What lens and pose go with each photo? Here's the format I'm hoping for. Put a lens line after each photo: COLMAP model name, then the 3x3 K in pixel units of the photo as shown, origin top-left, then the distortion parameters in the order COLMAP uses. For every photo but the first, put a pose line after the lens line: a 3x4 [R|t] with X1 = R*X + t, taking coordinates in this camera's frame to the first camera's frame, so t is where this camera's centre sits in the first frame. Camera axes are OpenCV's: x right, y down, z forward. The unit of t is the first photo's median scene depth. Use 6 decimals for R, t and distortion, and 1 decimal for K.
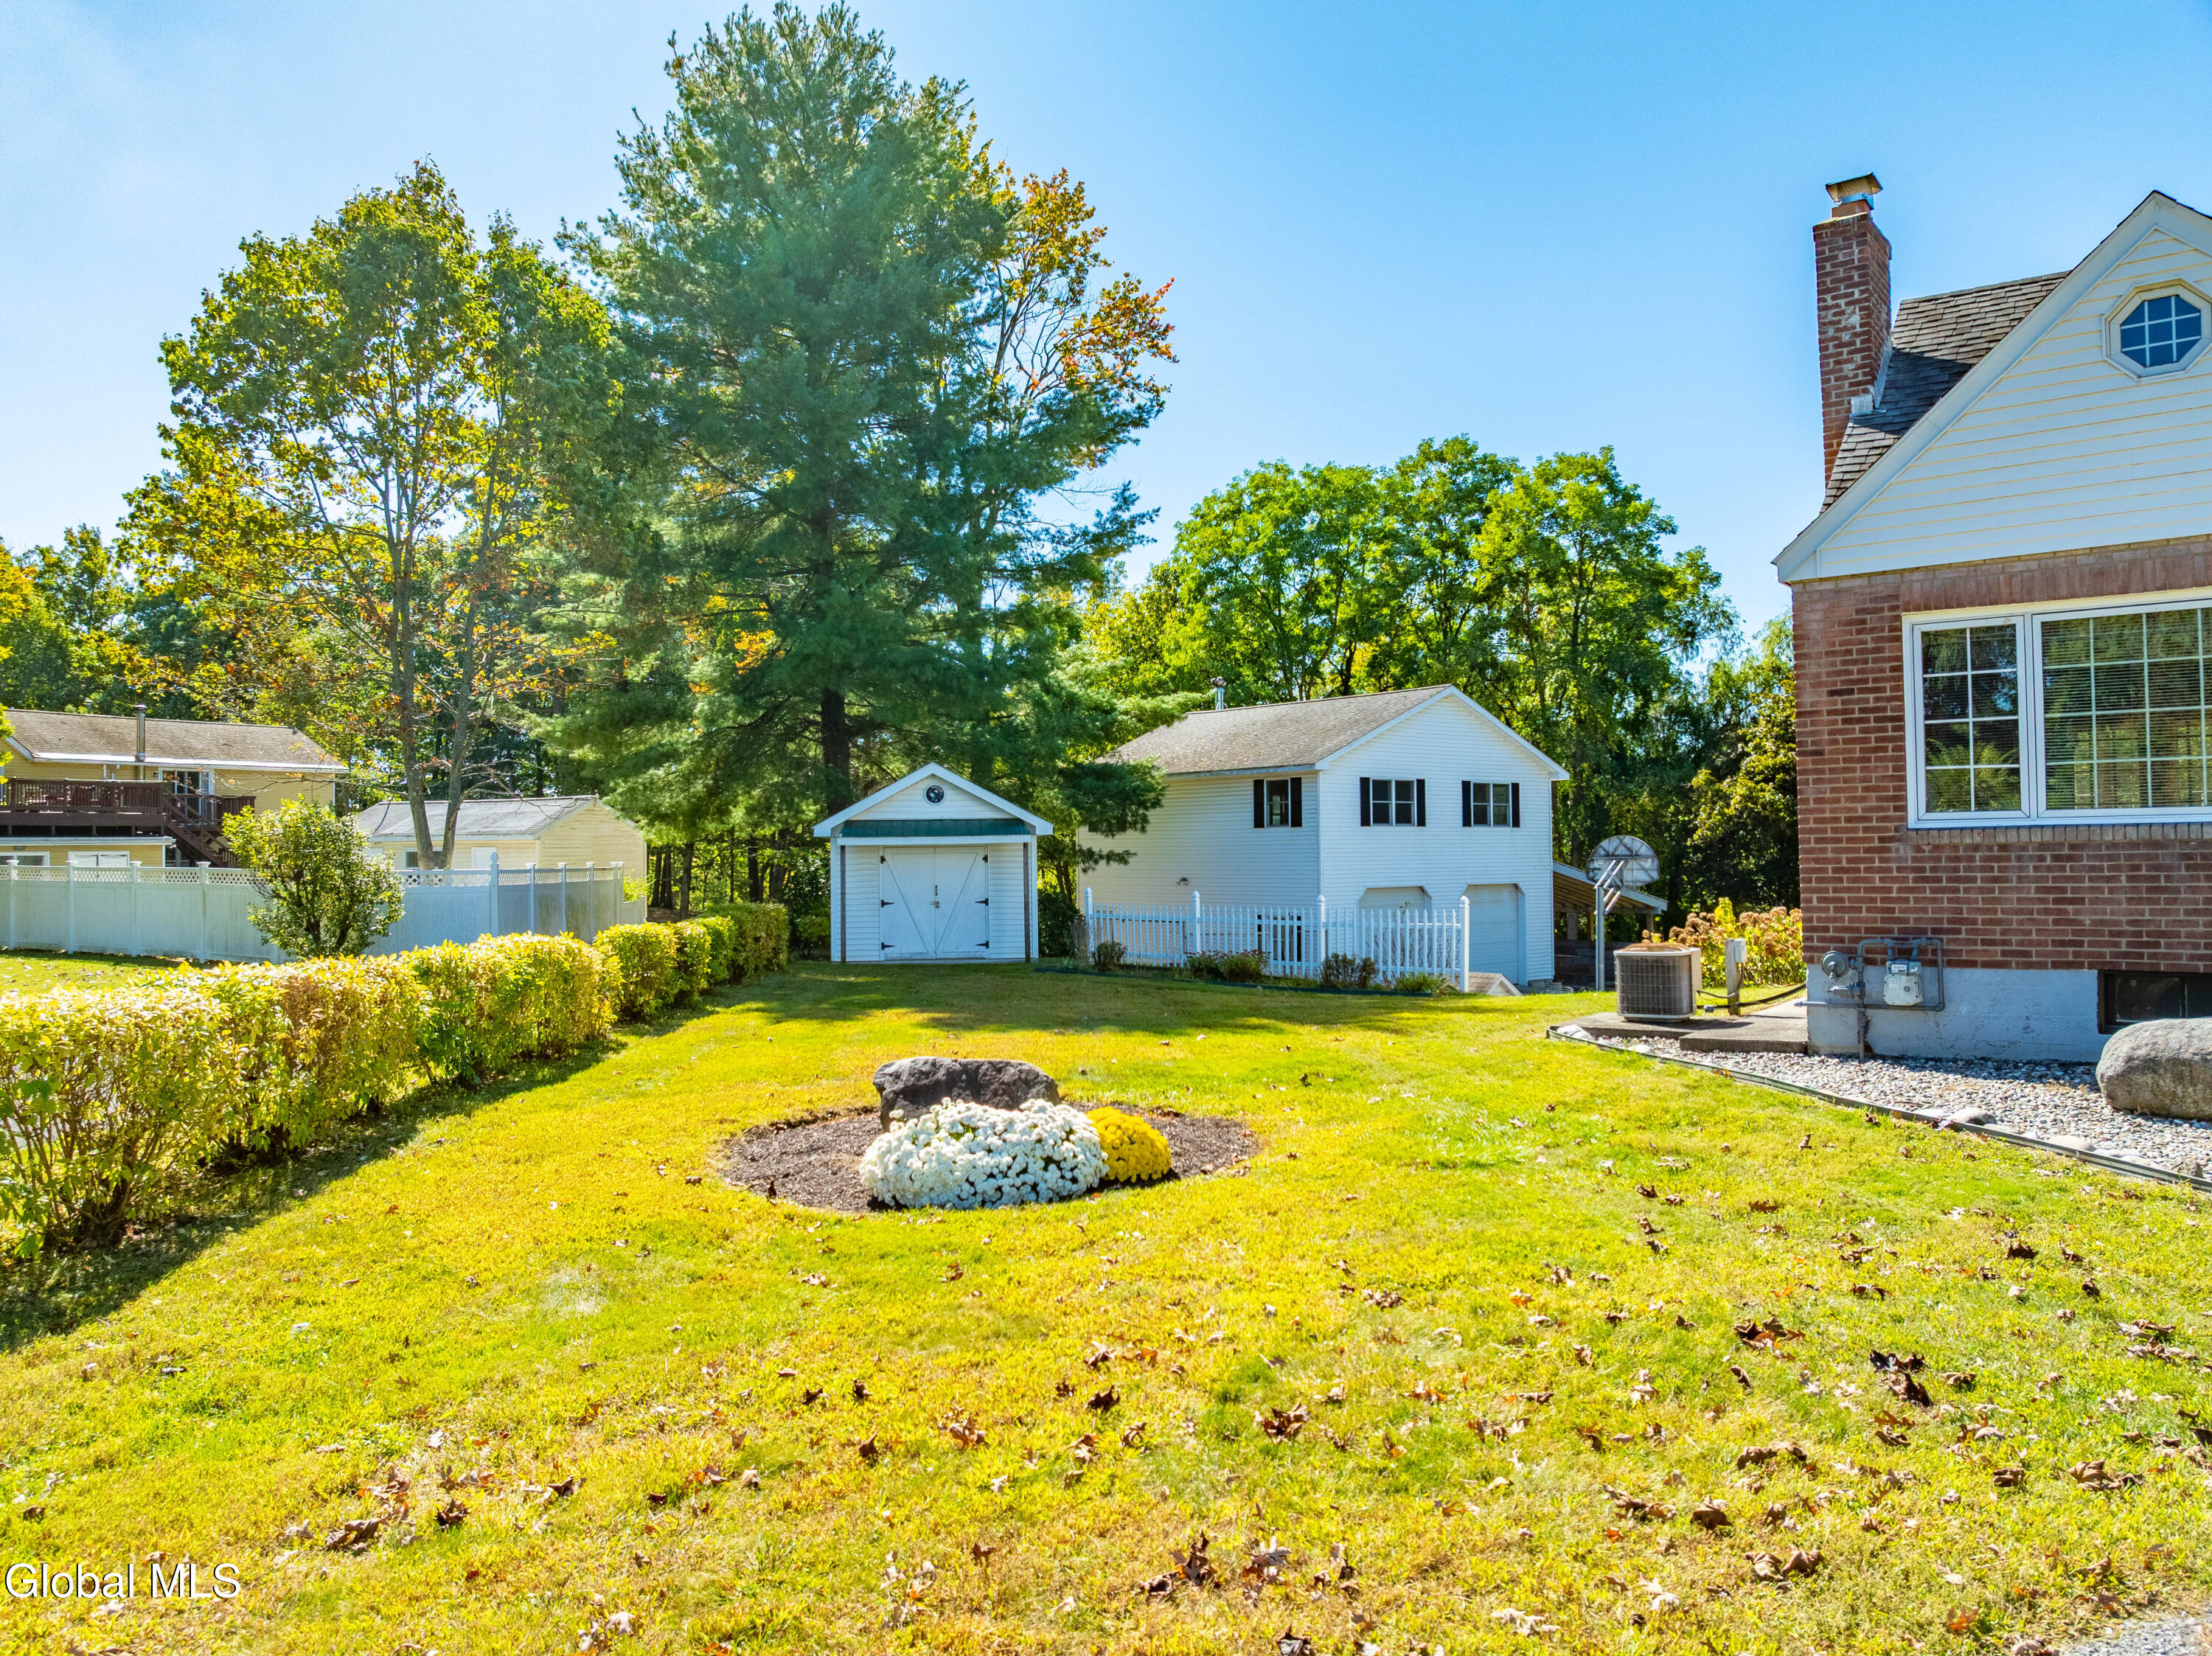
lens RADIAL K [[1568.5, 0, 1106.1], [0, 1568.5, 816.0], [0, 0, 1]] dist [-0.039544, 0.008788]
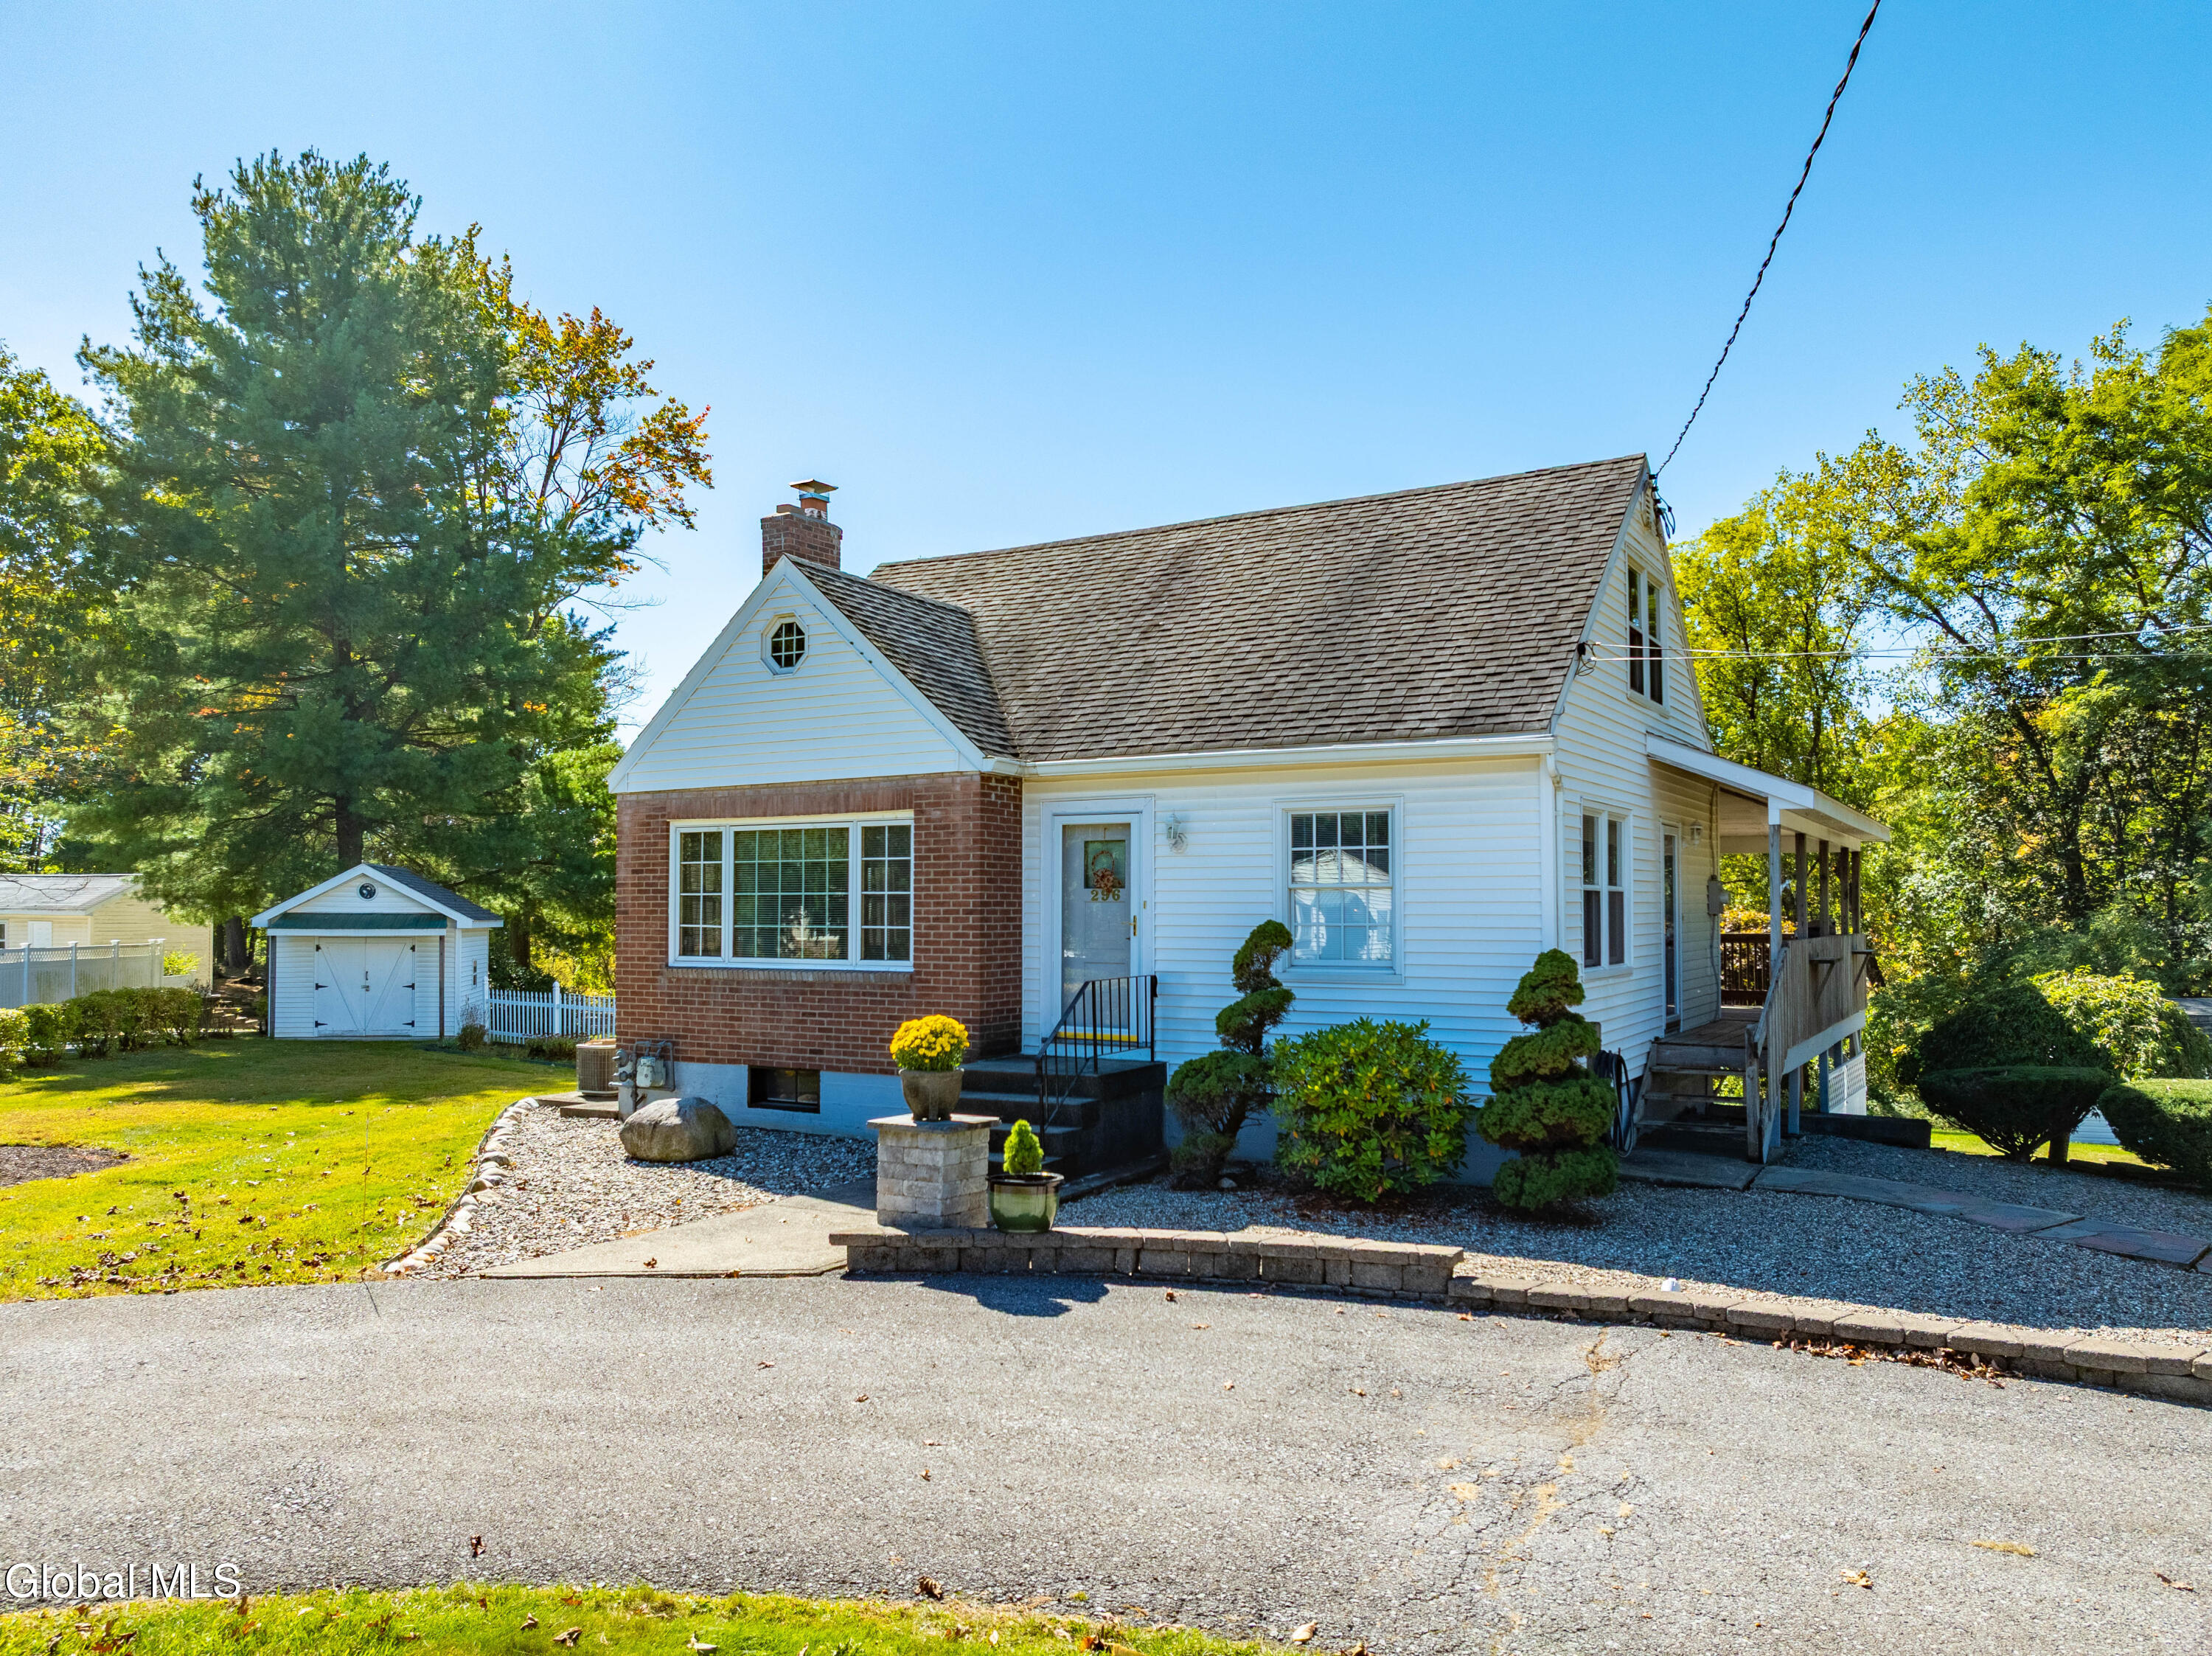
lens RADIAL K [[1617.2, 0, 1120.1], [0, 1617.2, 895.4], [0, 0, 1]] dist [-0.044985, -0.000619]
pose [[0.992408, 0.017578, 0.121726, 0.293160], [-0.018782, 0.999785, 0.008747, -0.031430], [-0.121546, -0.010967, 0.992525, -0.221445]]
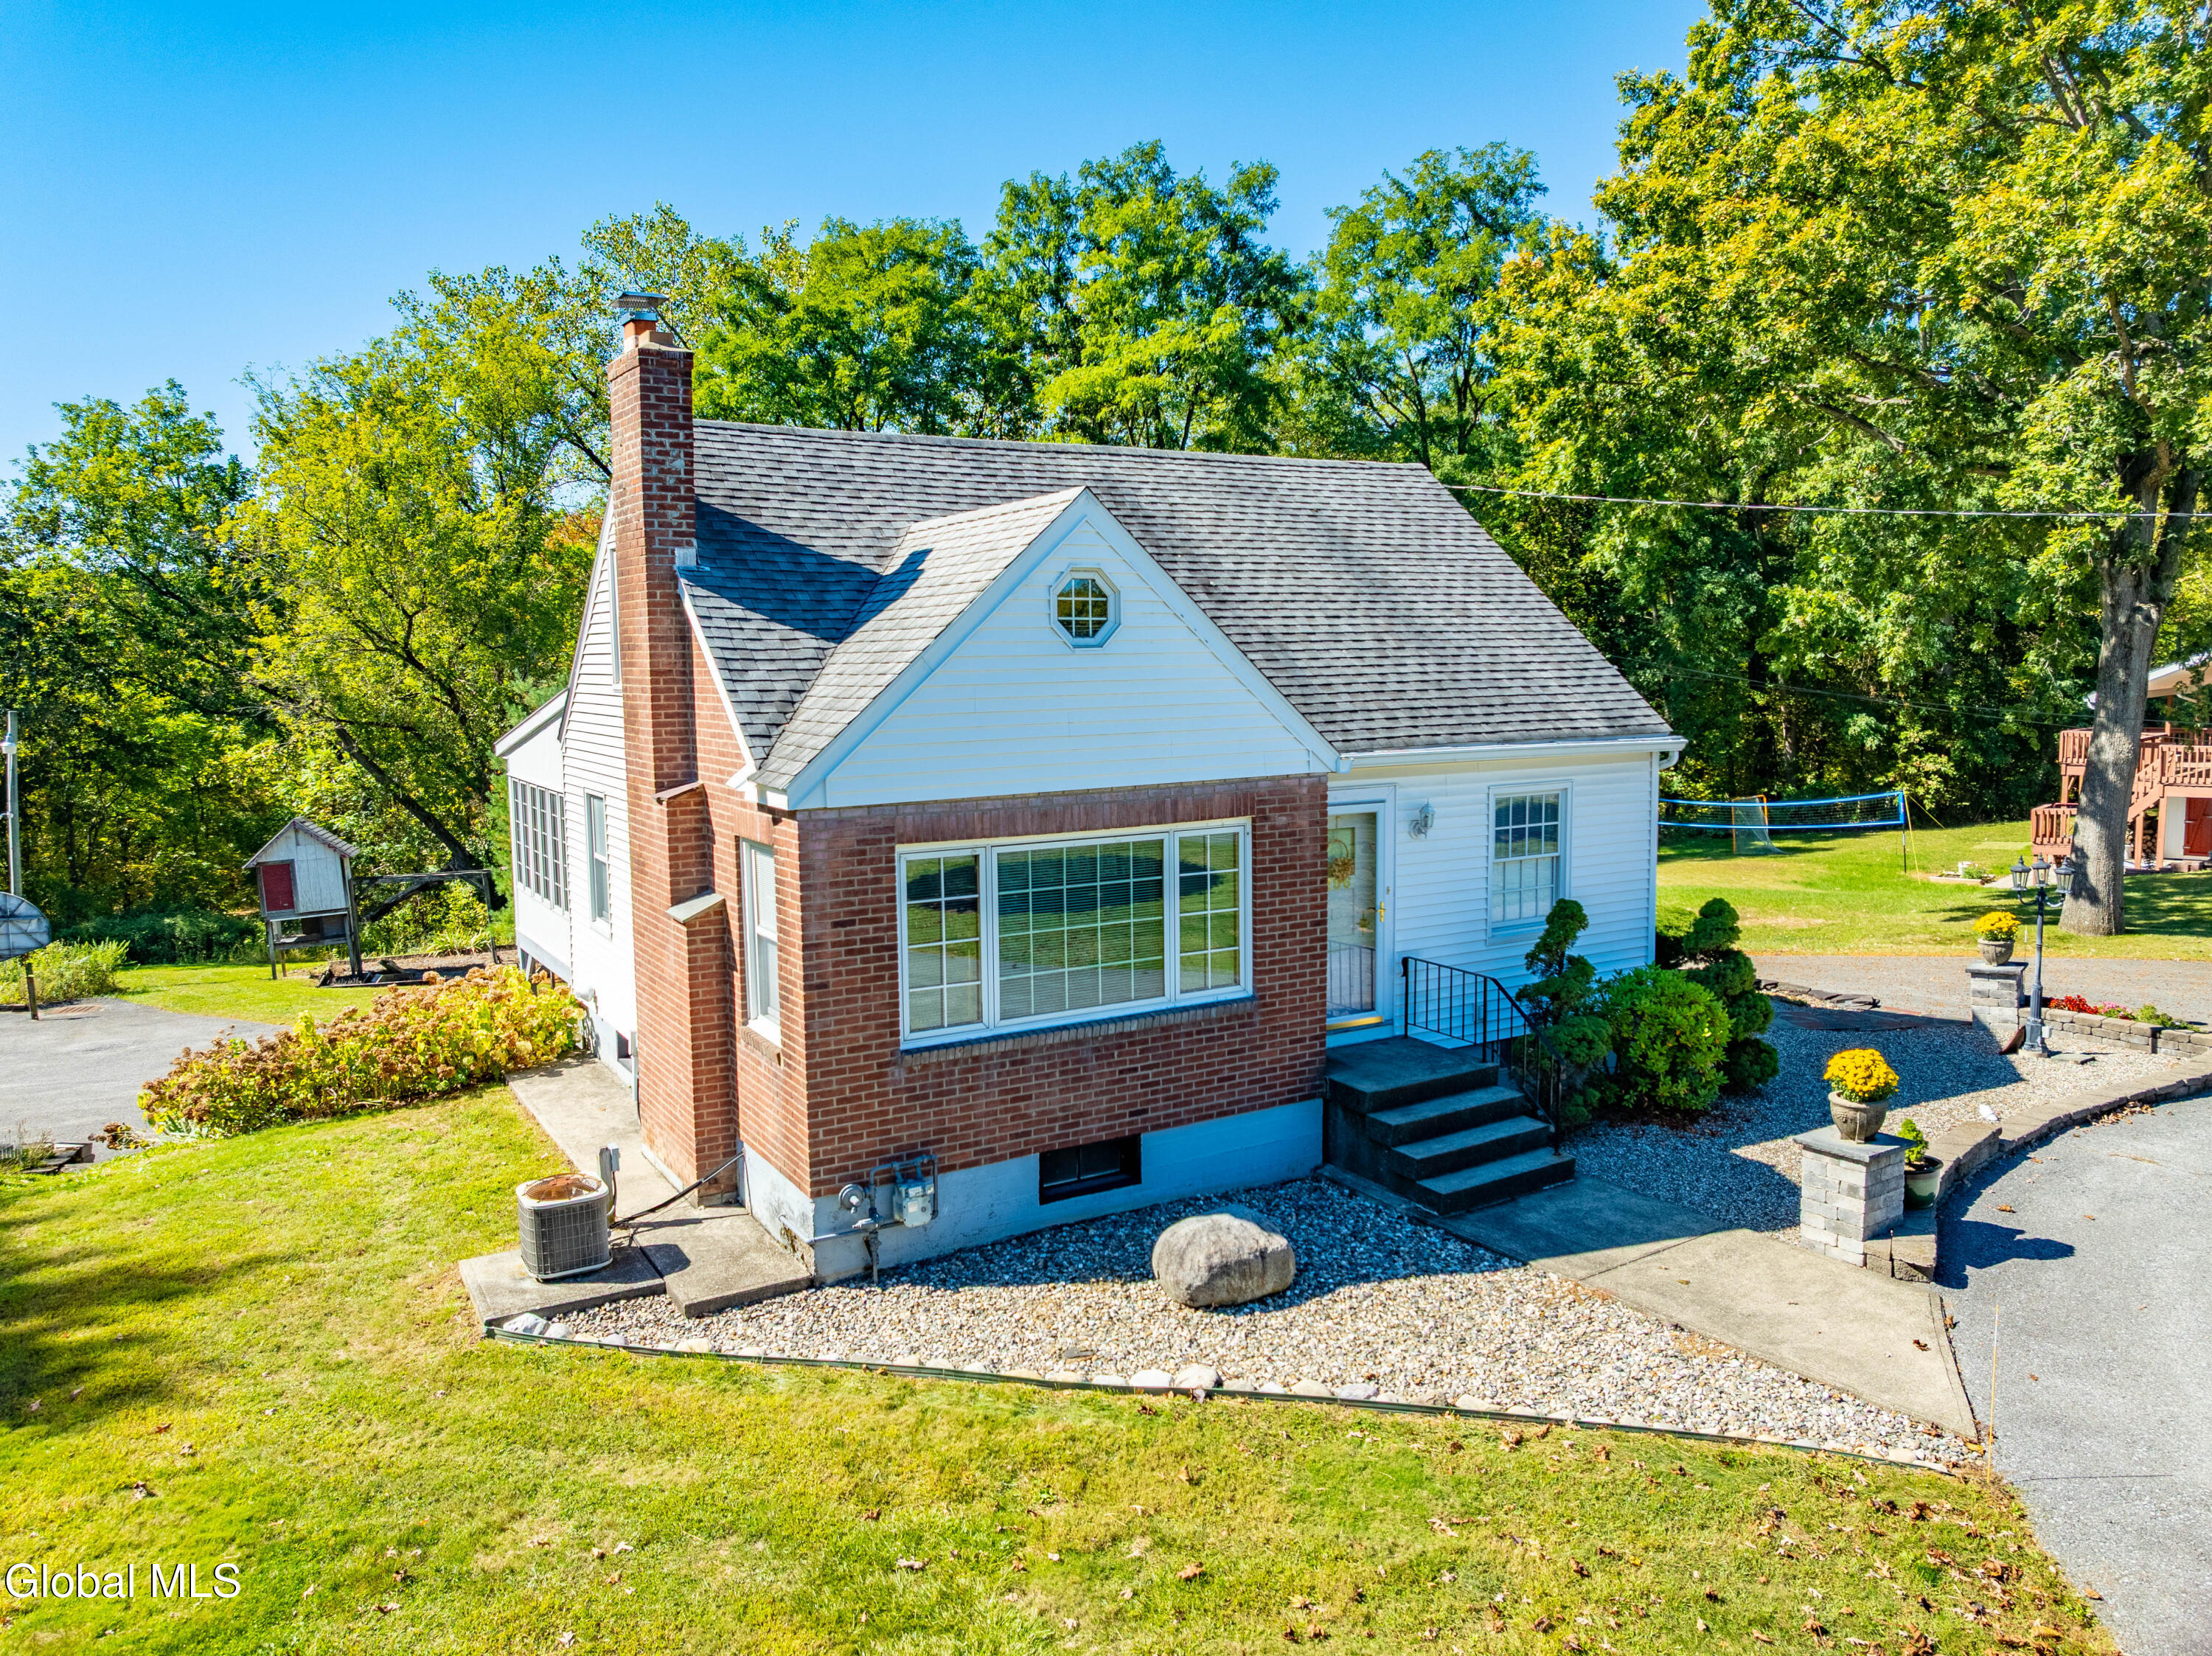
lens RADIAL K [[1539.6, 0, 1106.0], [0, 1539.6, 828.0], [0, 0, 1]] dist [-0.032761, 0.004718]
pose [[0.362570, -0.091747, 0.927430, -0.143856], [-0.016679, 0.994344, 0.104887, -0.097113], [-0.931807, -0.053498, 0.358989, 0.198737]]
